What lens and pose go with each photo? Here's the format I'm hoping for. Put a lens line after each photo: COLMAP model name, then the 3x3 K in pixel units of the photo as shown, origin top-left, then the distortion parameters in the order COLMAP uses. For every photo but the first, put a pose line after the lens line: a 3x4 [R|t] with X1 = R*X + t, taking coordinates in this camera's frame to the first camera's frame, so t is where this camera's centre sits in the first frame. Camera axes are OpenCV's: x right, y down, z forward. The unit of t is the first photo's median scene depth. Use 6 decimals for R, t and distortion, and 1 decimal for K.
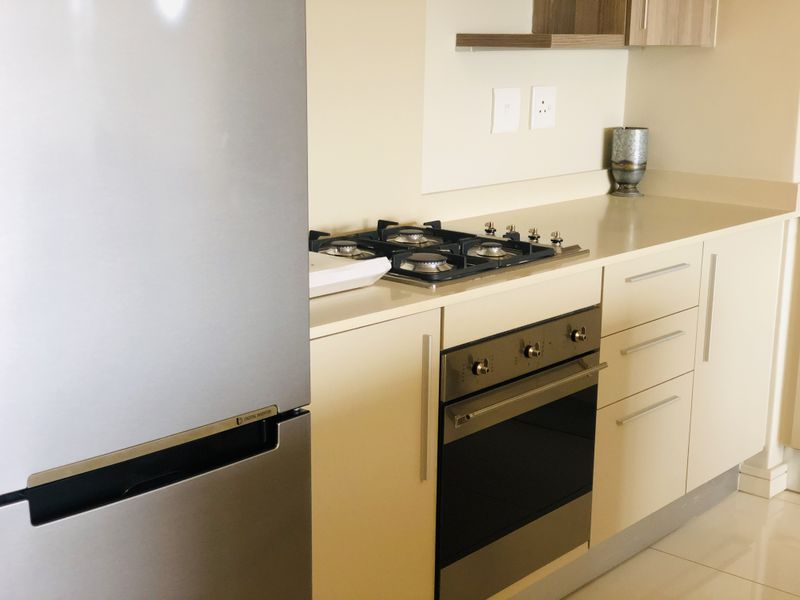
lens RADIAL K [[1173.3, 0, 400.0], [0, 1173.3, 300.0], [0, 0, 1]] dist [0.079262, 0.016812]
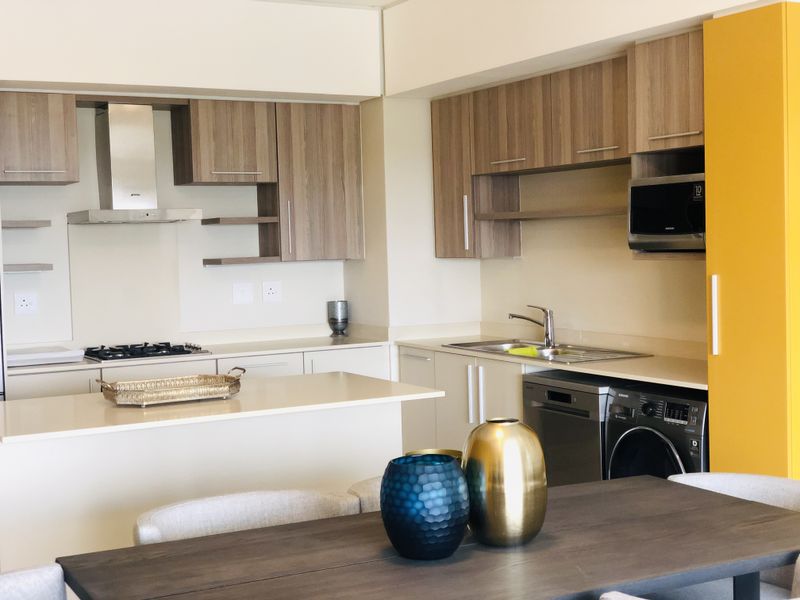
lens RADIAL K [[1173.3, 0, 400.0], [0, 1173.3, 300.0], [0, 0, 1]] dist [0.079262, 0.016812]
pose [[0.937349, -0.028914, -0.347191, 1.021846], [-0.030116, 0.986095, -0.163431, 0.171924], [0.347089, 0.163648, 0.923444, -0.773968]]
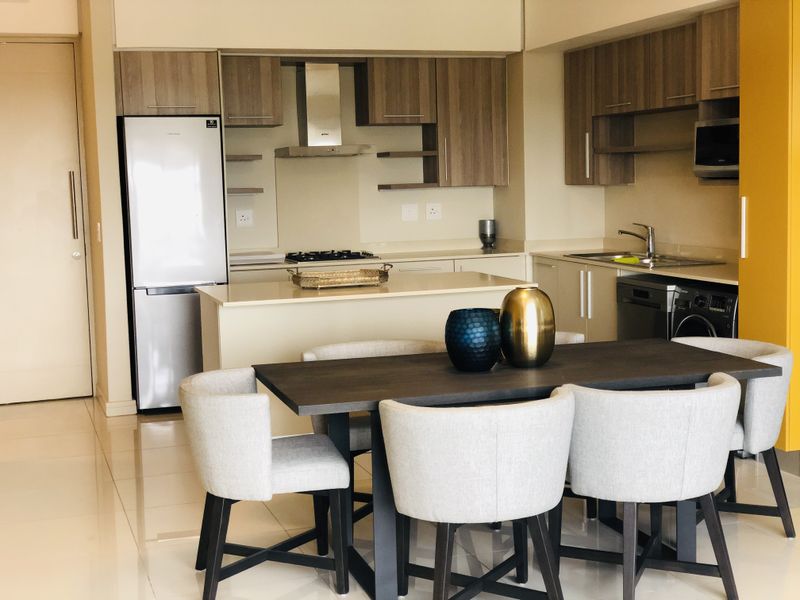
lens RADIAL K [[1173.3, 0, 400.0], [0, 1173.3, 300.0], [0, 0, 1]] dist [0.079262, 0.016812]
pose [[0.857435, 0.011473, -0.514464, 1.341694], [-0.070099, 0.993036, -0.094685, 0.262835], [0.509795, 0.117249, 0.852268, -1.132940]]
